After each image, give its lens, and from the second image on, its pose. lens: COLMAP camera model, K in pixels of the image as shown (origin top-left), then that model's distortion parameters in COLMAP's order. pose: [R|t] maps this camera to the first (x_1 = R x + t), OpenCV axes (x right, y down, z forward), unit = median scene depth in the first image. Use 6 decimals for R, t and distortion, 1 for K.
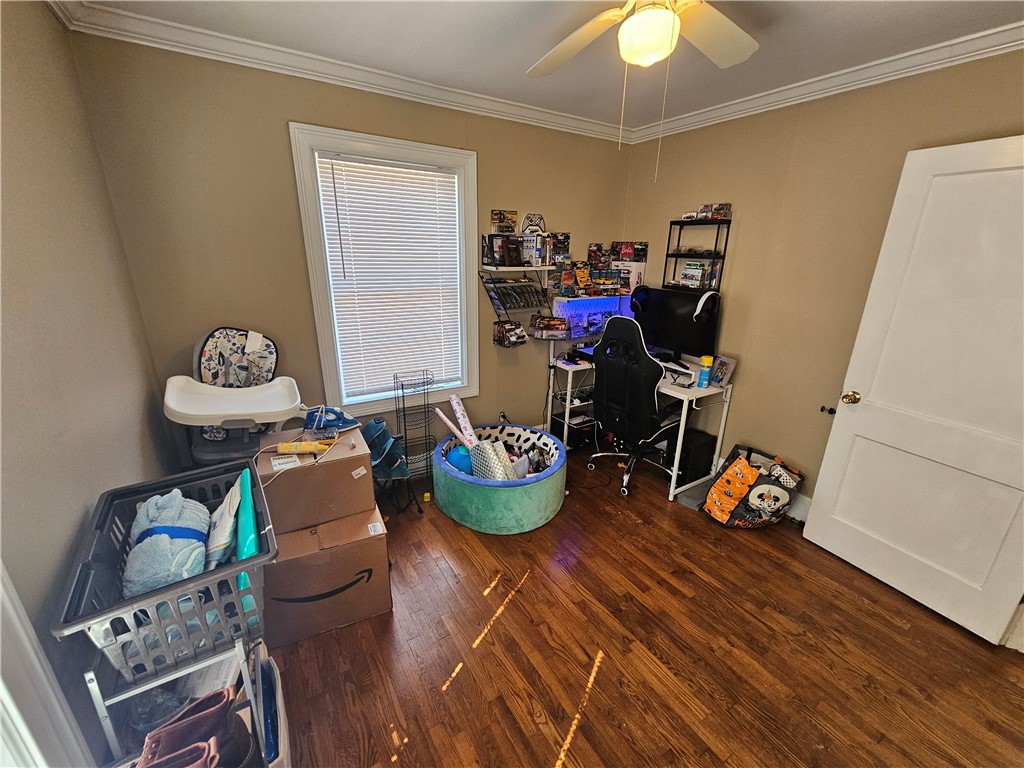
lens RADIAL K [[420.8, 0, 508.4], [0, 420.8, 387.0], [0, 0, 1]] dist [0.000702, -0.000494]
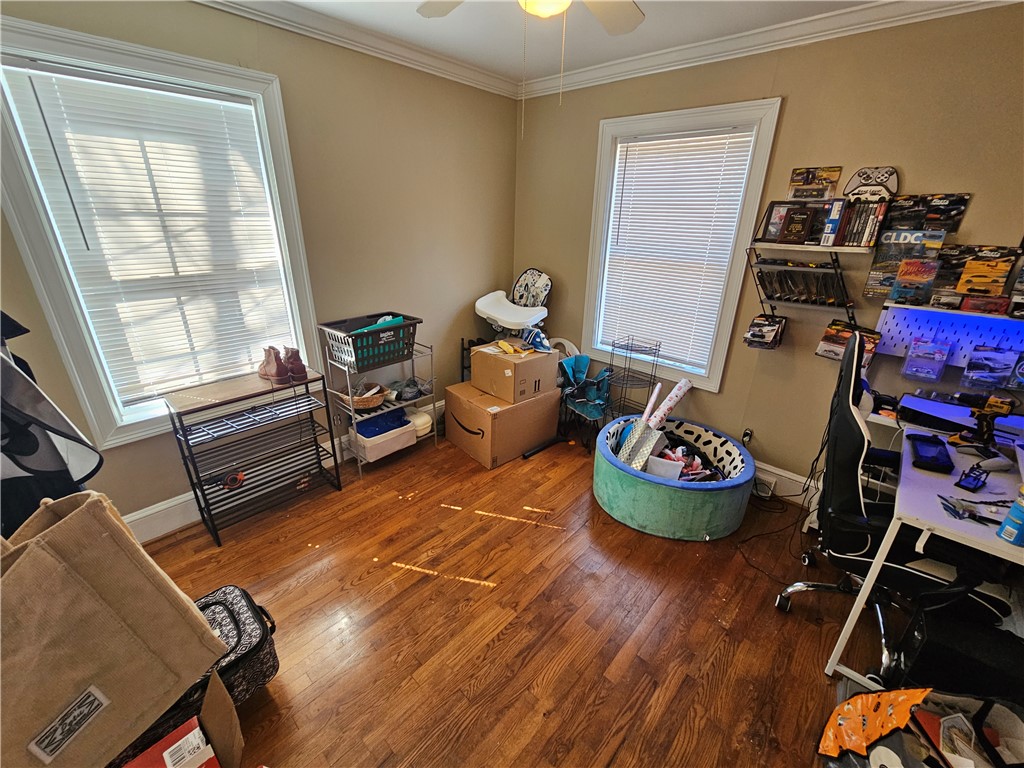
lens RADIAL K [[420.8, 0, 508.4], [0, 420.8, 387.0], [0, 0, 1]] dist [0.000702, -0.000494]
pose [[0.264845, 0.352653, -0.897493, 0.865966], [-0.321140, 0.909854, 0.262744, -0.119843], [0.909245, 0.218634, 0.354221, 0.443014]]
